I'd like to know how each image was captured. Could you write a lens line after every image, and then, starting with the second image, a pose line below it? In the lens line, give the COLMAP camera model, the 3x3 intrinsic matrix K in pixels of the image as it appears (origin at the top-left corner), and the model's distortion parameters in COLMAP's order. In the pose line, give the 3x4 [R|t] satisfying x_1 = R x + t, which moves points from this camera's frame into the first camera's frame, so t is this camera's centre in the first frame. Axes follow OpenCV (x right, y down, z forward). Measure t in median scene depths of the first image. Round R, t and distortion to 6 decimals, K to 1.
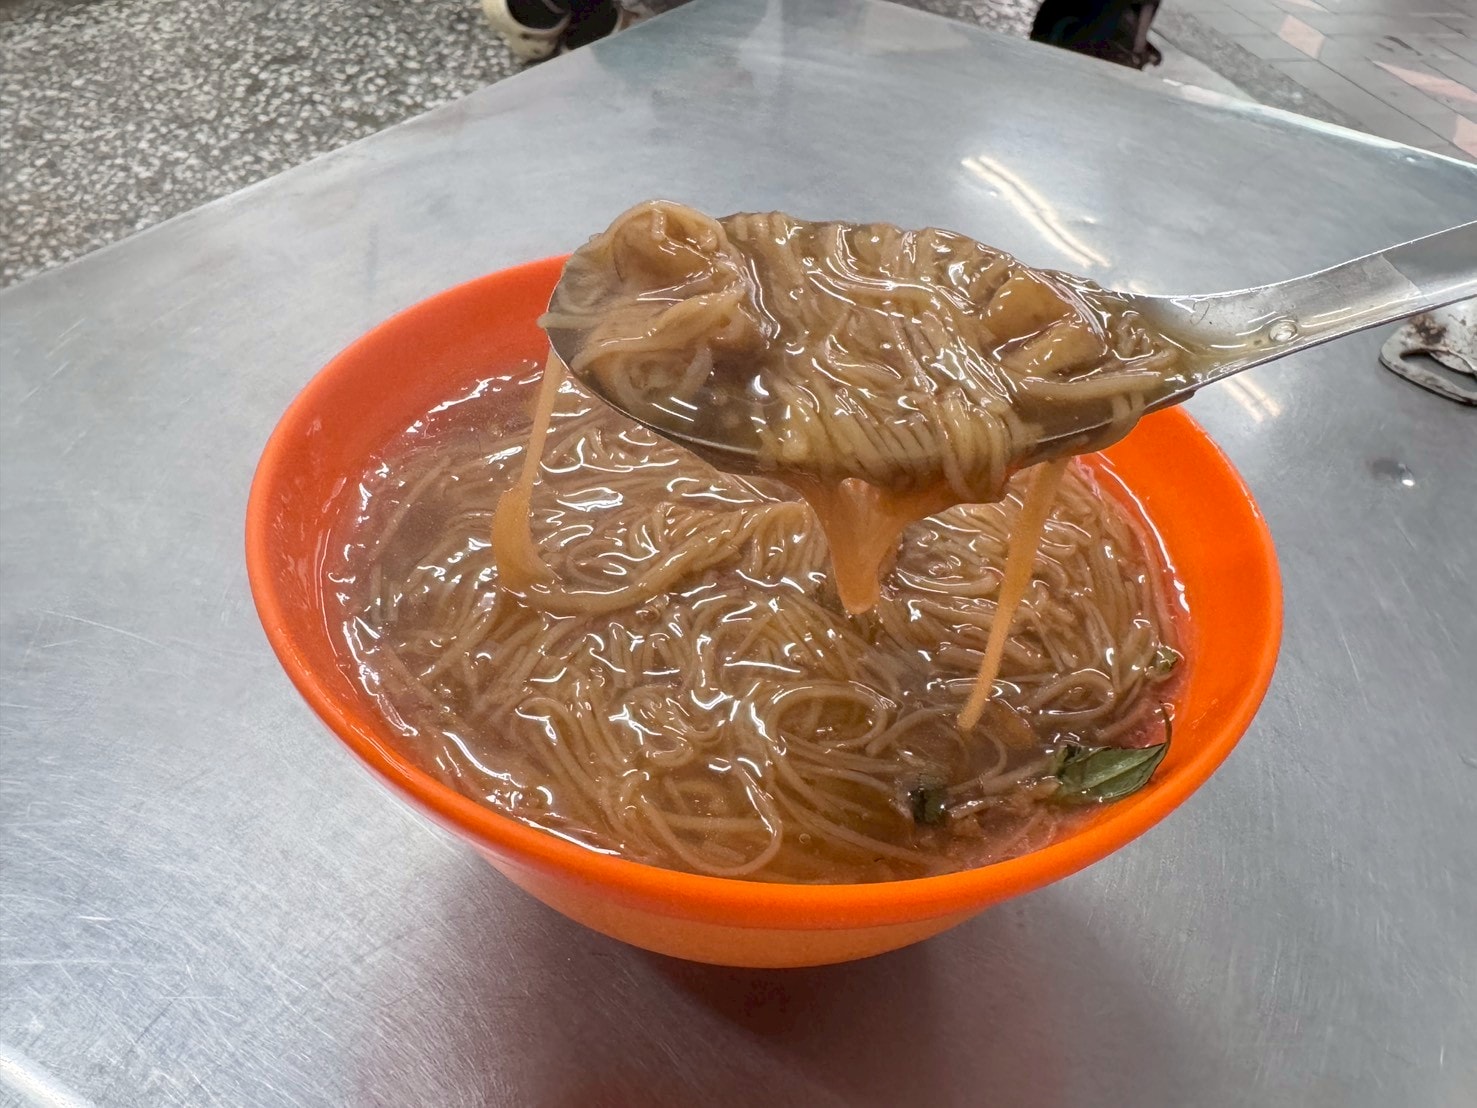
lens RADIAL K [[1404.5, 0, 810.2], [0, 1404.5, 543.3], [0, 0, 1]] dist [-0.015303, 0.025112]
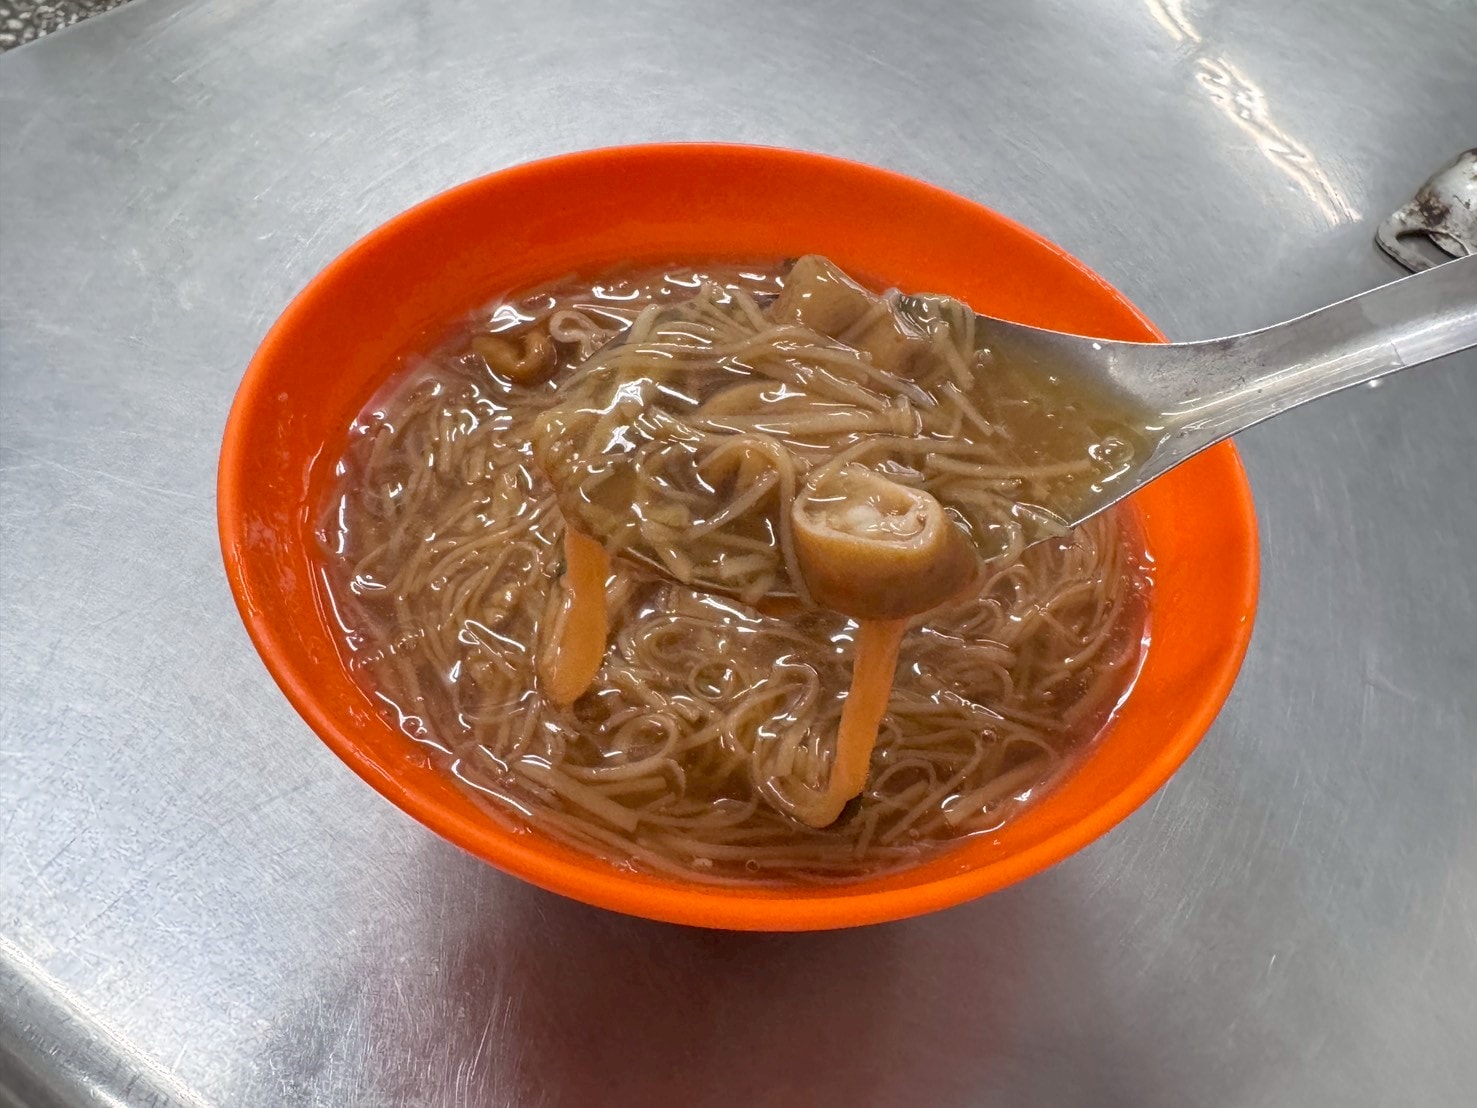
lens RADIAL K [[1404.5, 0, 846.9], [0, 1404.5, 569.6], [0, 0, 1]] dist [-0.015303, 0.025112]
pose [[0.997412, 0.071415, -0.008343, 0.112576], [-0.068706, 0.980857, 0.182205, -0.097448], [0.021196, -0.181161, 0.983225, -0.000632]]
